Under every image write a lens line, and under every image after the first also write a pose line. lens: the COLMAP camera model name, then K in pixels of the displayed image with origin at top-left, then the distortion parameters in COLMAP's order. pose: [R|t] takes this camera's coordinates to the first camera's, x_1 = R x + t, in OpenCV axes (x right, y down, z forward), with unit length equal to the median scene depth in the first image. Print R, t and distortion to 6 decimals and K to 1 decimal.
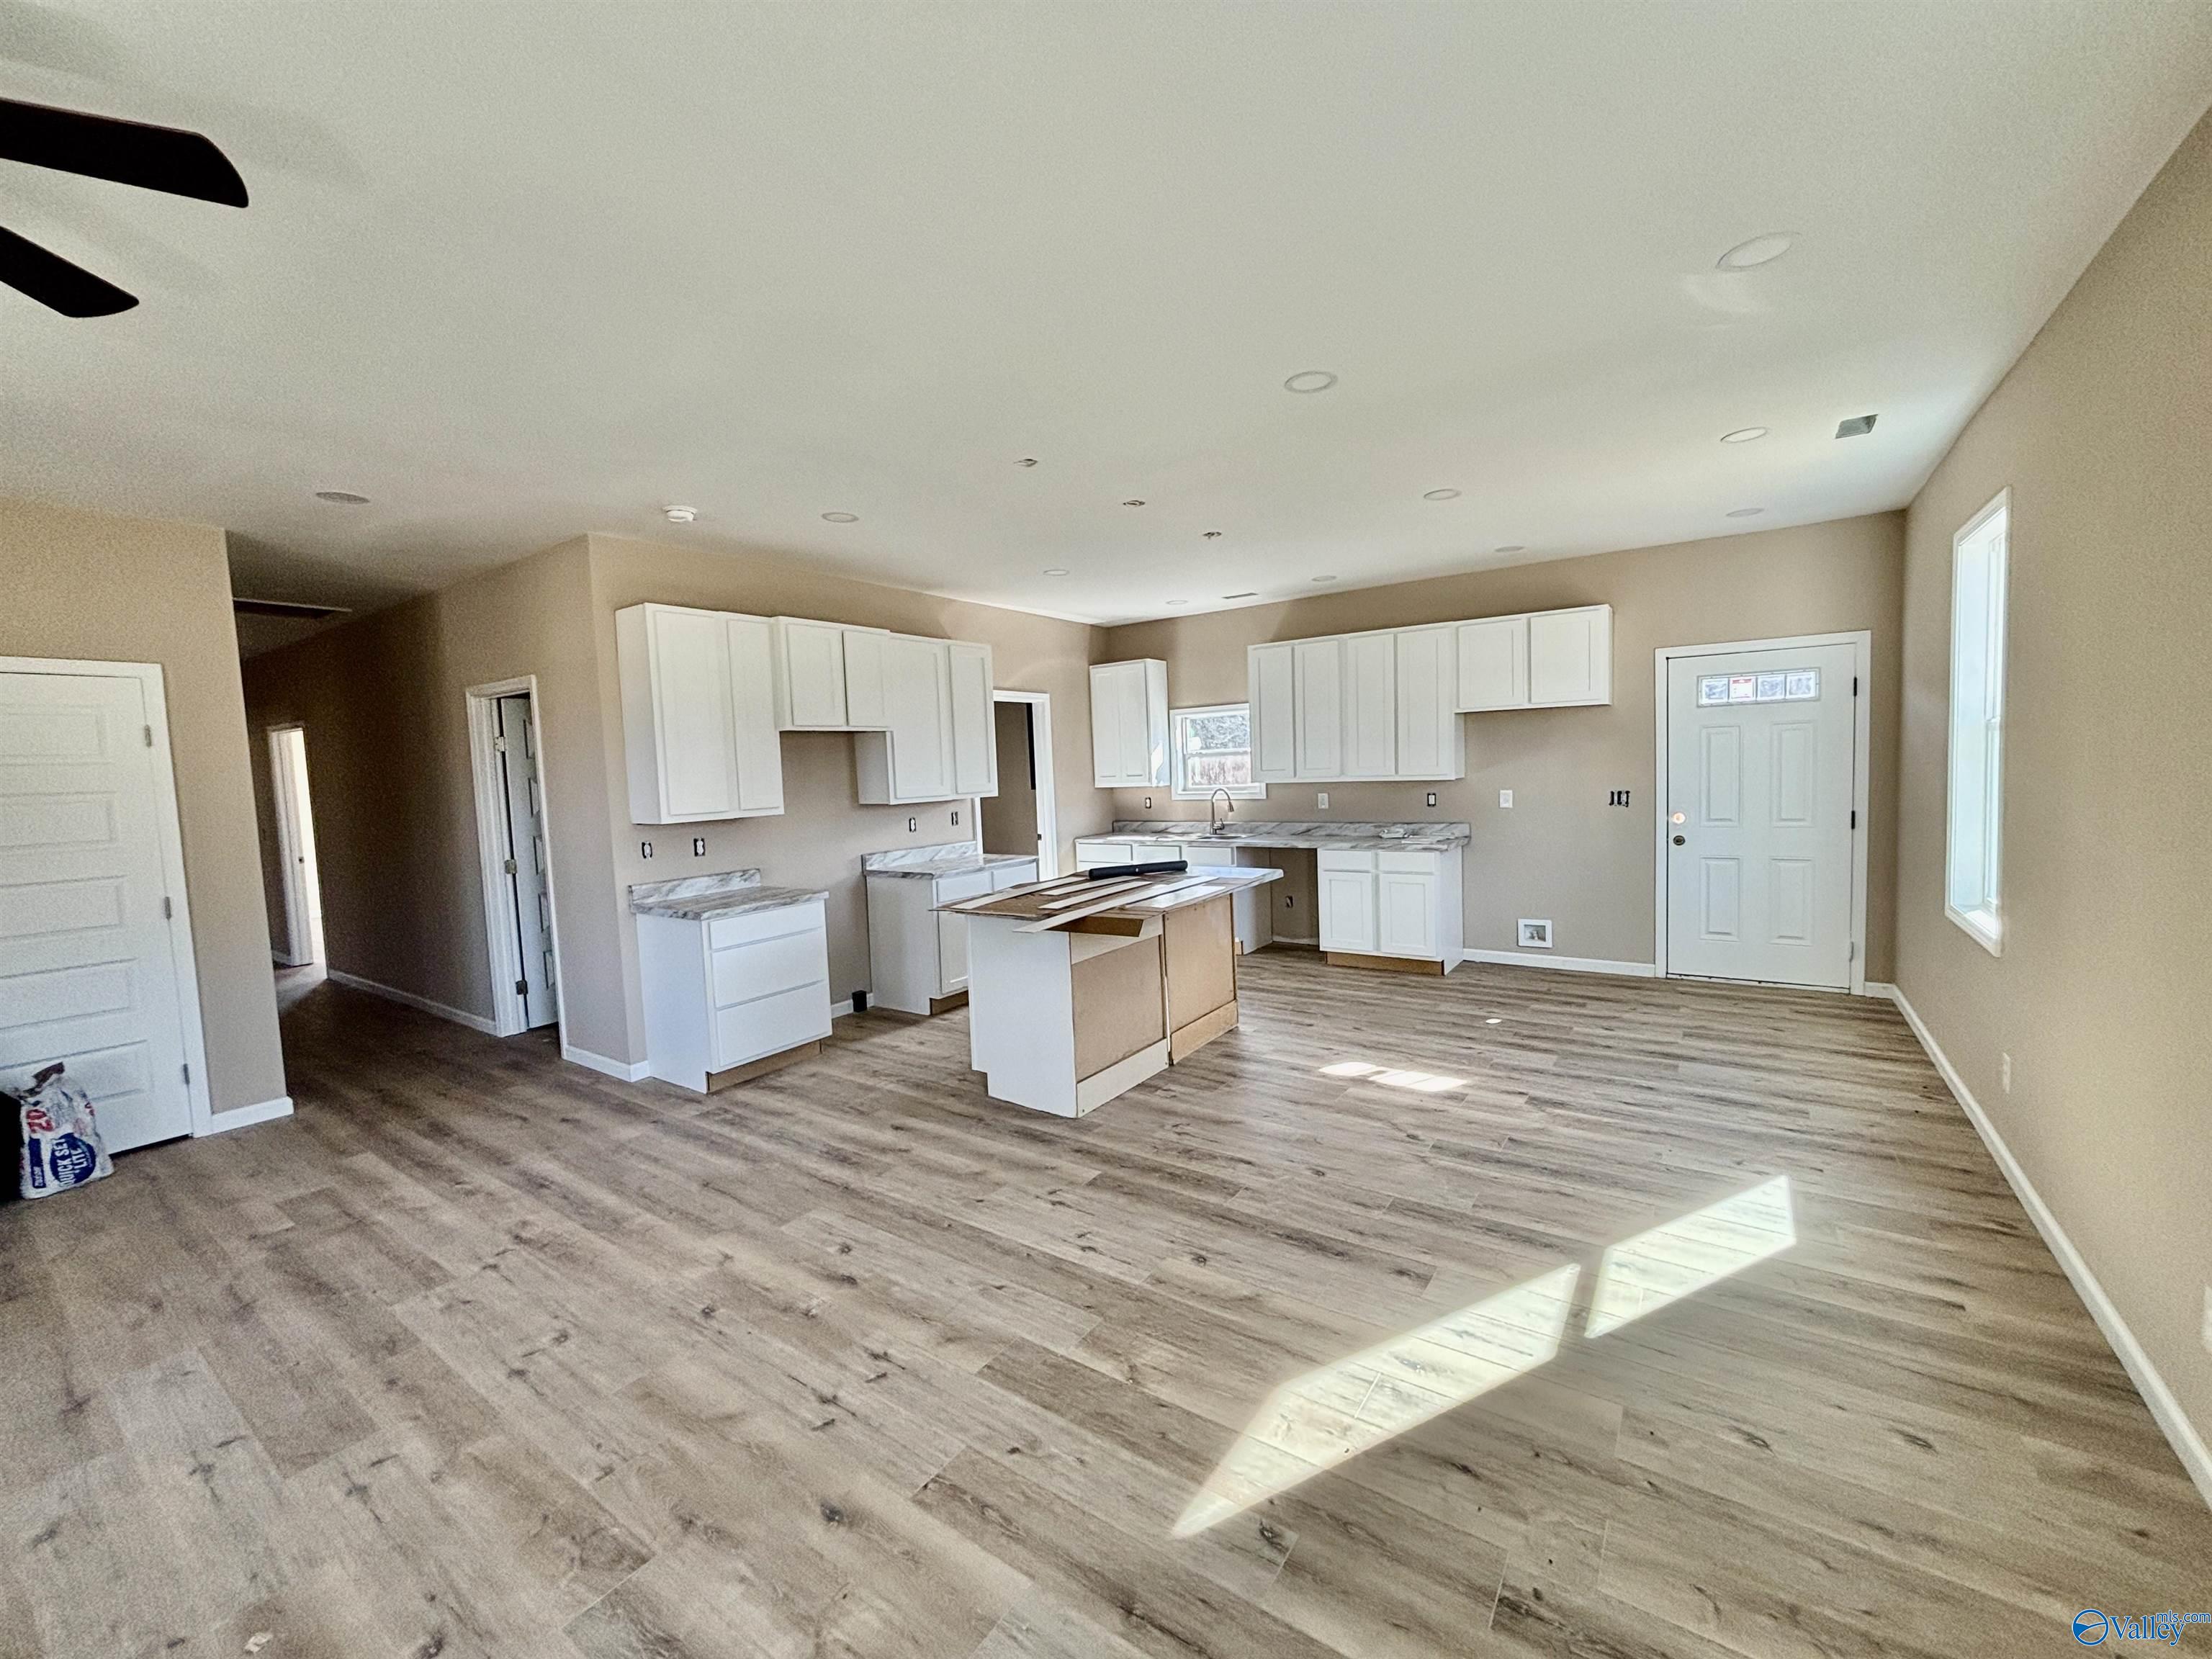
lens RADIAL K [[893.1, 0, 1103.9], [0, 893.1, 821.9], [0, 0, 1]] dist [-0.001379, 0.000151]
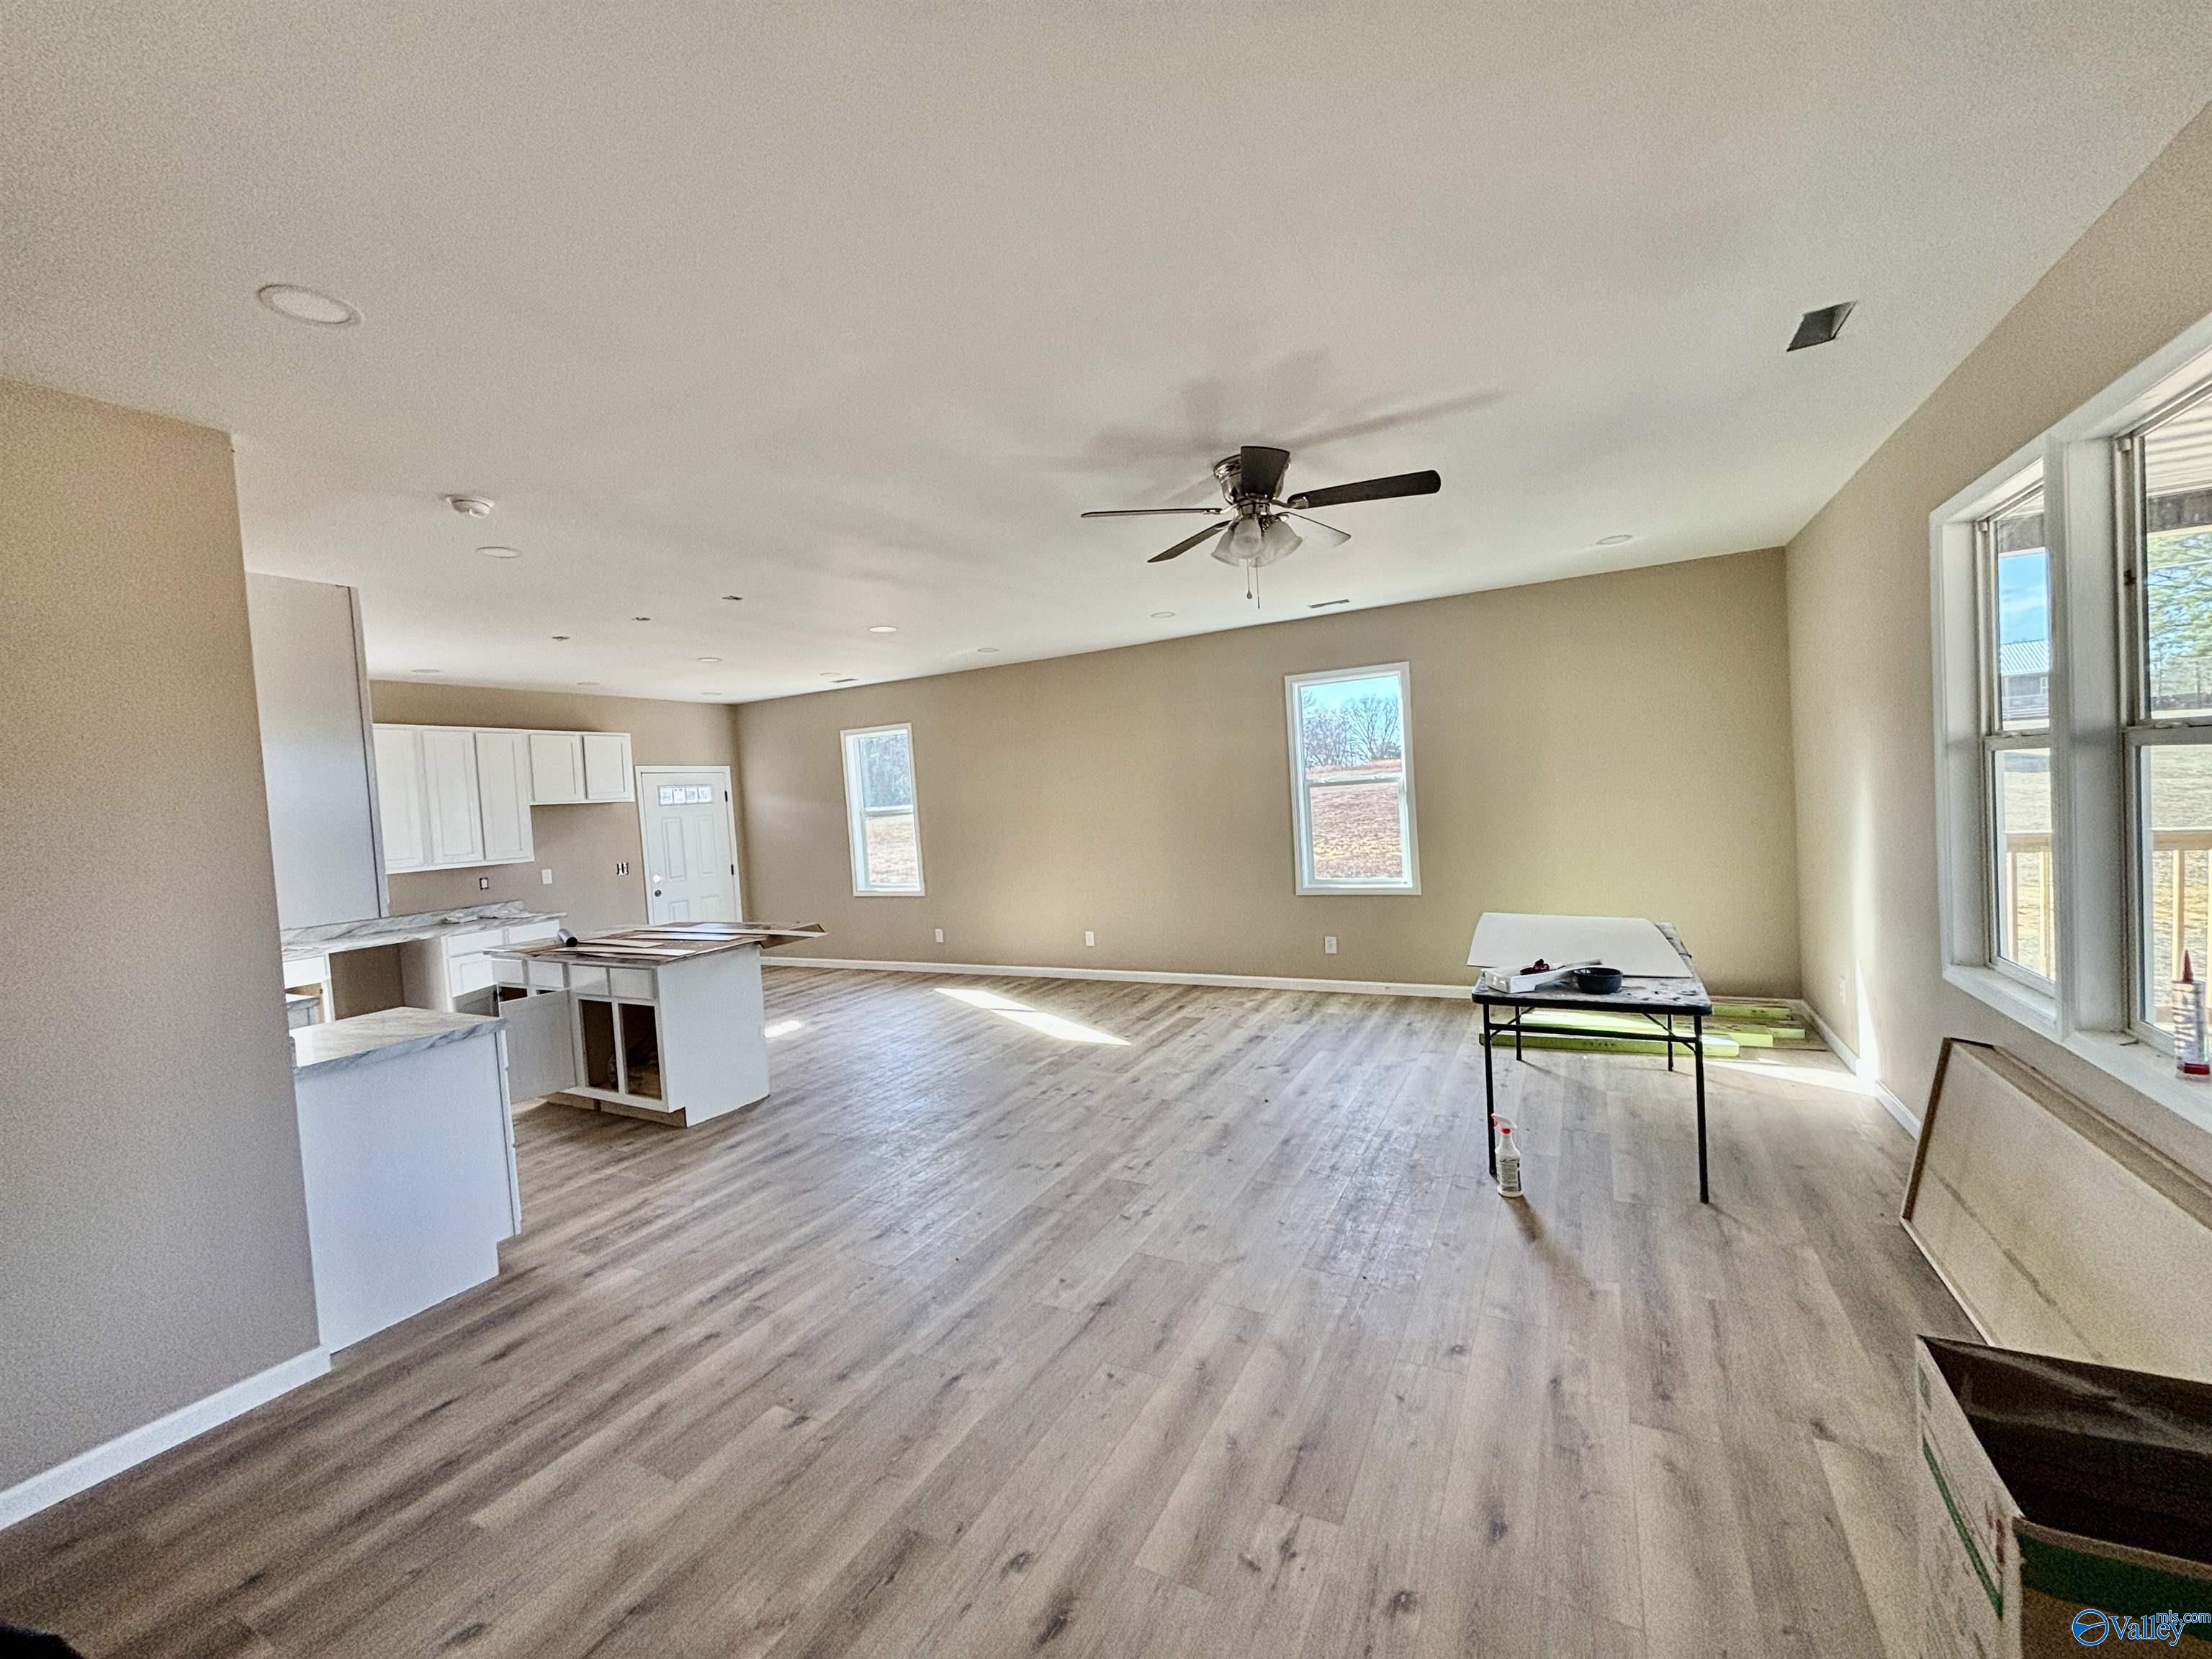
lens RADIAL K [[893.1, 0, 1105.3], [0, 893.1, 829.1], [0, 0, 1]] dist [-0.001379, 0.000151]
pose [[-0.120203, 0.008271, 0.992715, -1.435017], [0.134517, 0.990879, 0.008032, 0.004471], [-0.983594, 0.134503, -0.120219, 0.642434]]
